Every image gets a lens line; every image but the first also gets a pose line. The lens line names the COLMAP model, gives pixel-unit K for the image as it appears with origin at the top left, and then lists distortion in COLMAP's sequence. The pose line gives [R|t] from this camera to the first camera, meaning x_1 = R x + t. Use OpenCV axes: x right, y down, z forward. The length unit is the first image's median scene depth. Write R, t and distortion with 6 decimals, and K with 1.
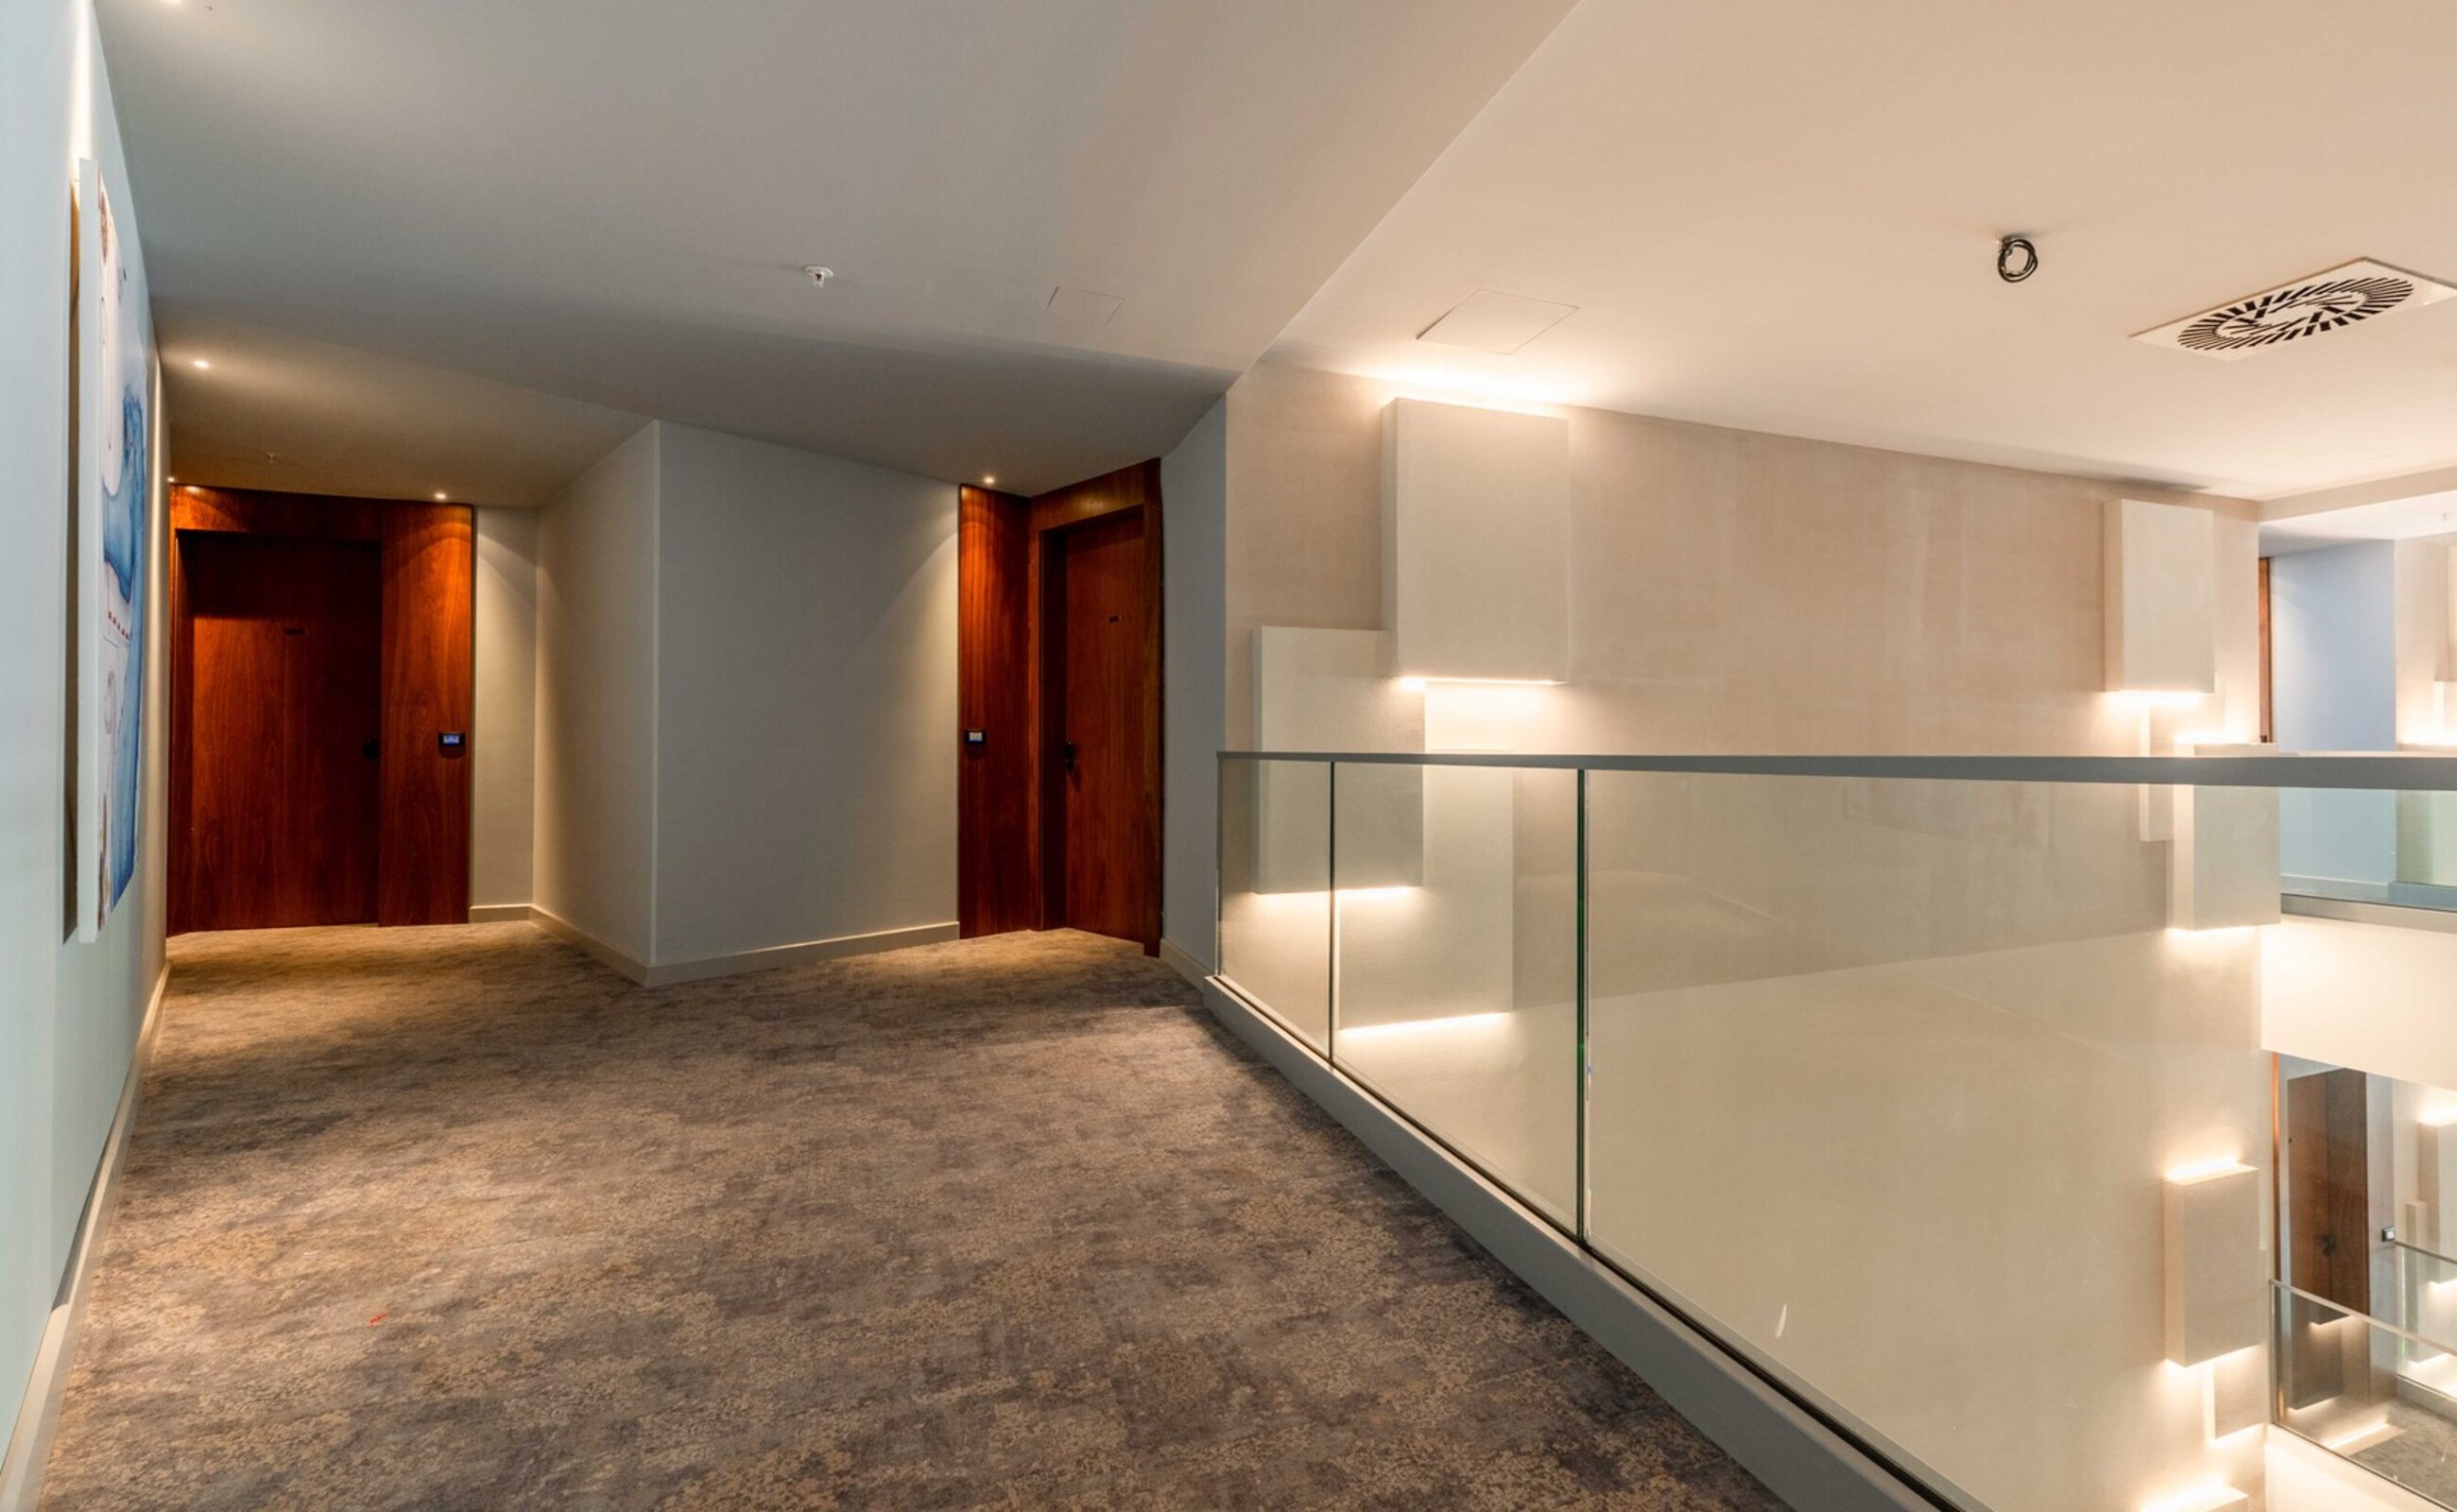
lens RADIAL K [[959.3, 0, 1237.1], [0, 959.3, 739.5], [0, 0, 1]] dist [0.000063, -0.000290]
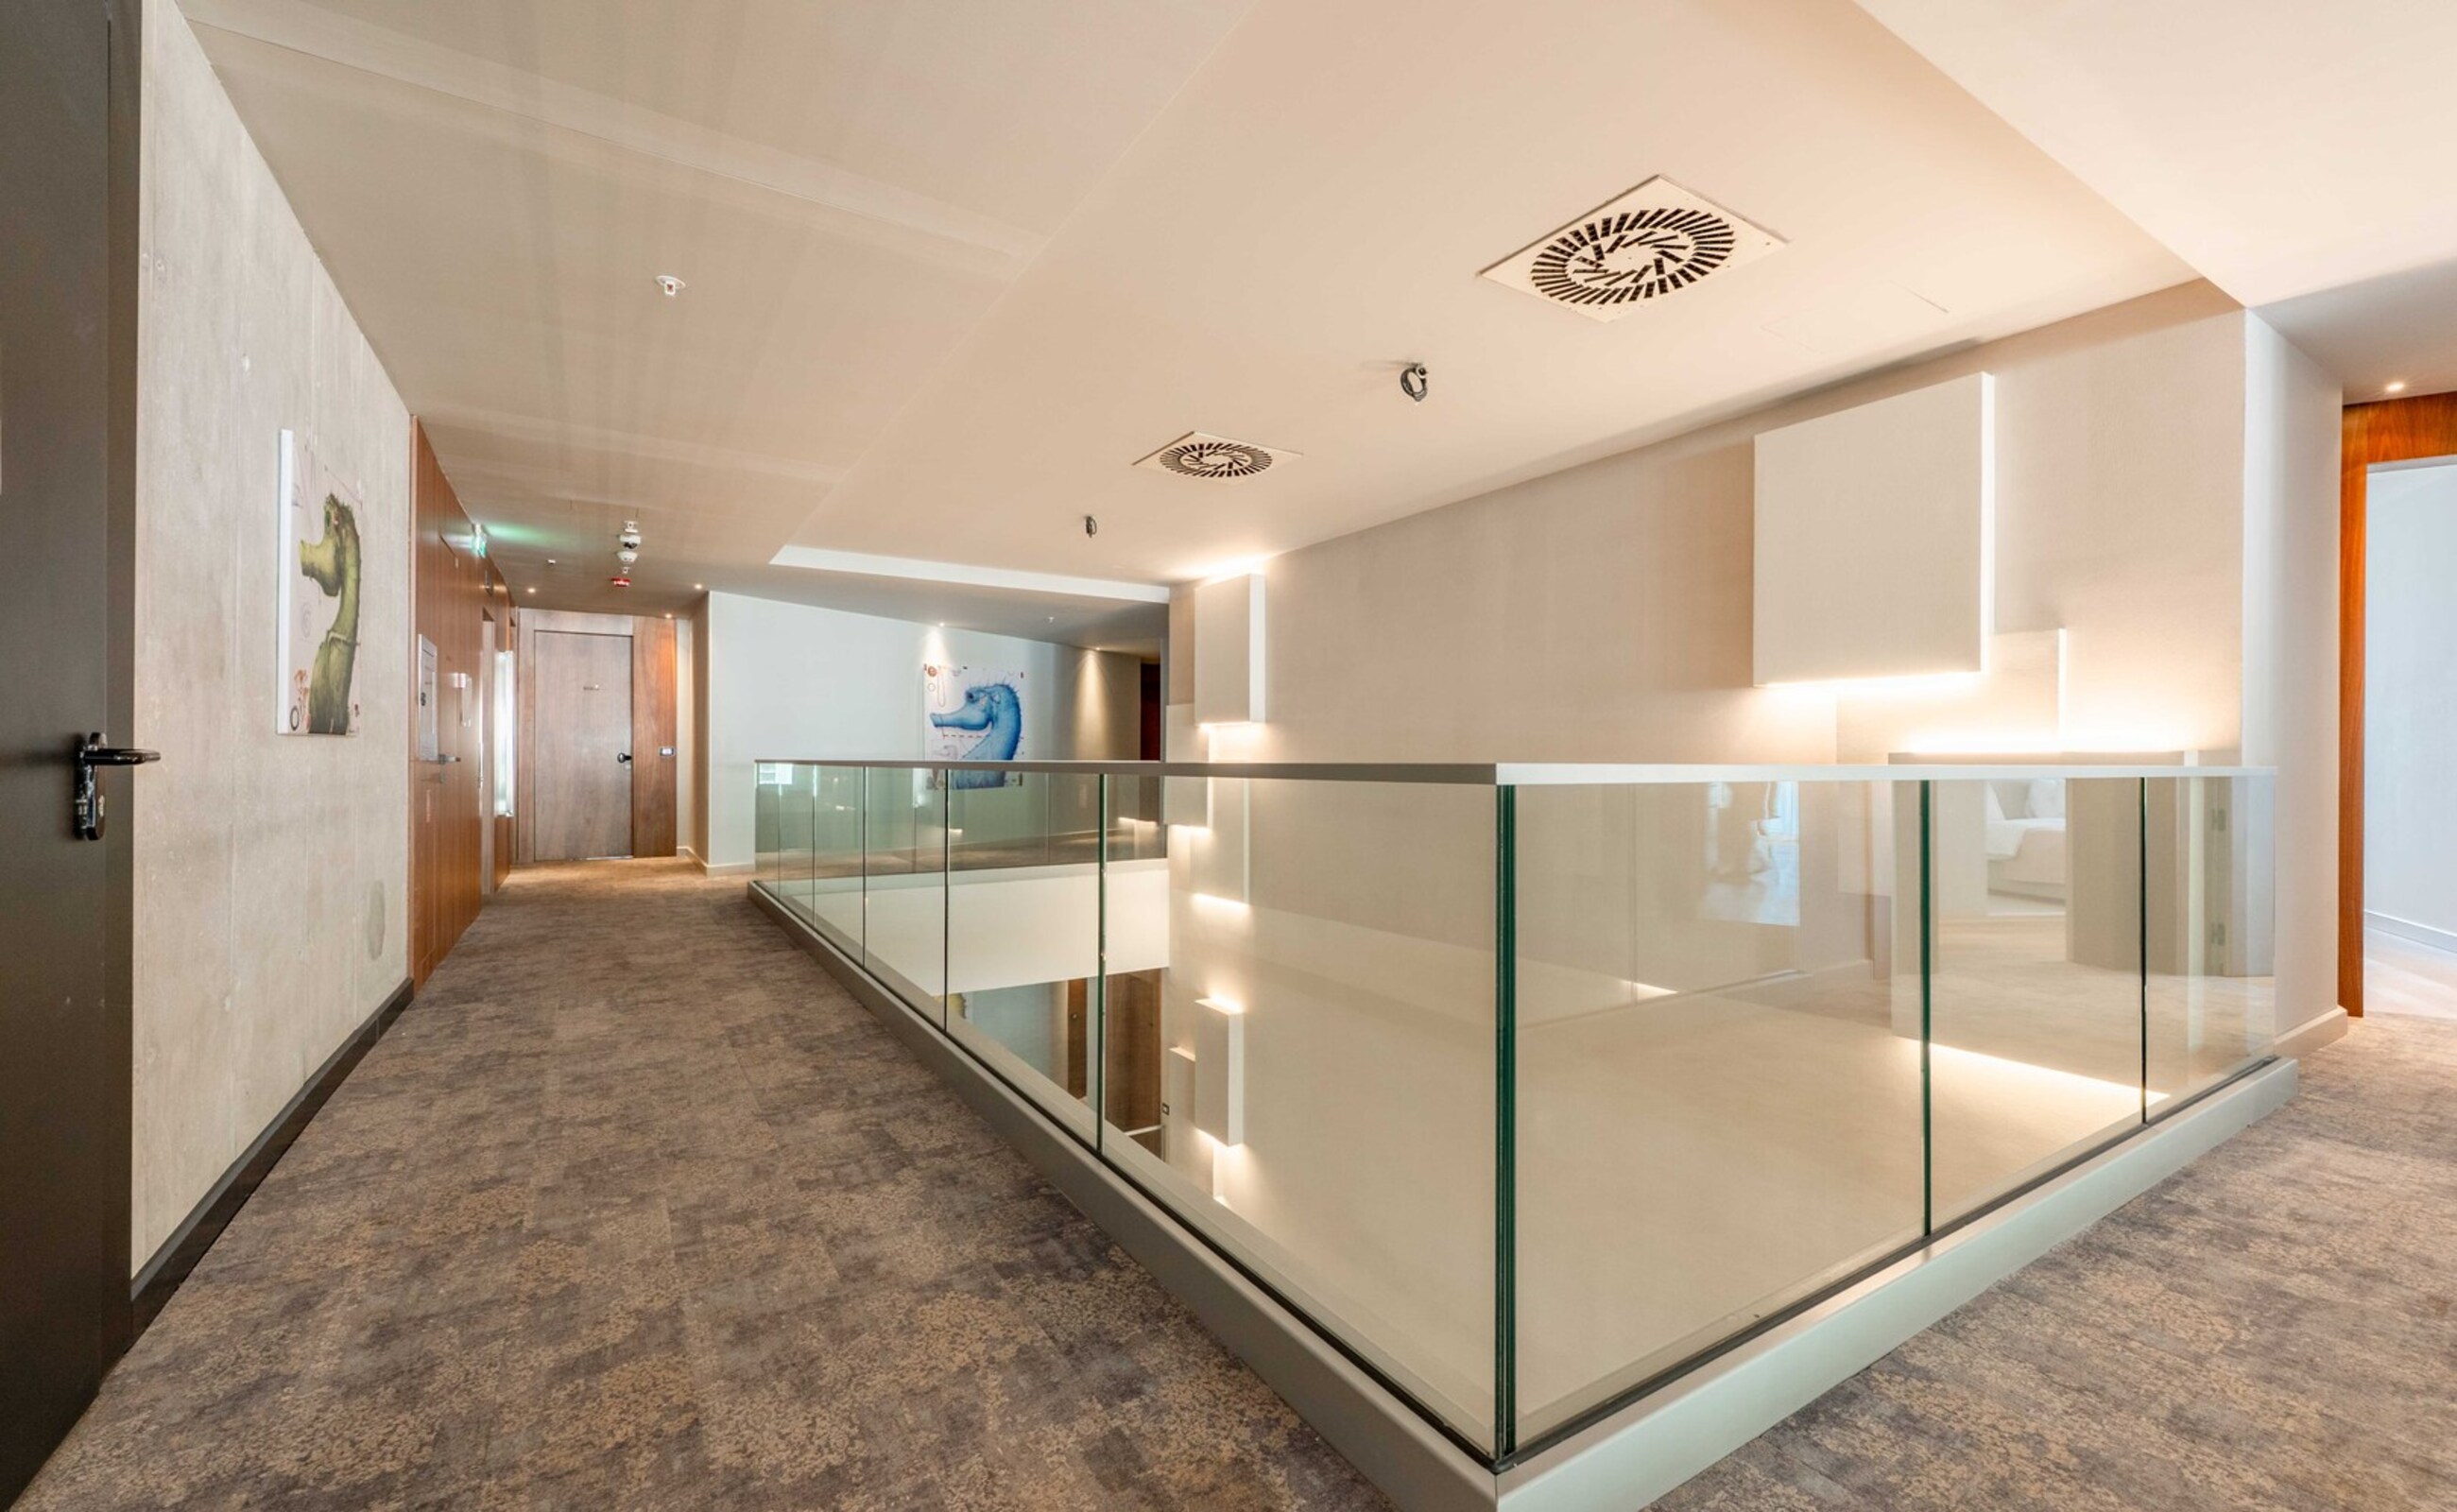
lens RADIAL K [[999.1, 0, 1225.3], [0, 999.1, 758.4], [0, 0, 1]] dist [0.000500, -0.000037]
pose [[0.216405, -0.009194, -0.976260, 2.112115], [-0.010144, 0.999880, -0.011665, 0.030609], [0.976251, 0.012428, 0.216286, 0.545512]]
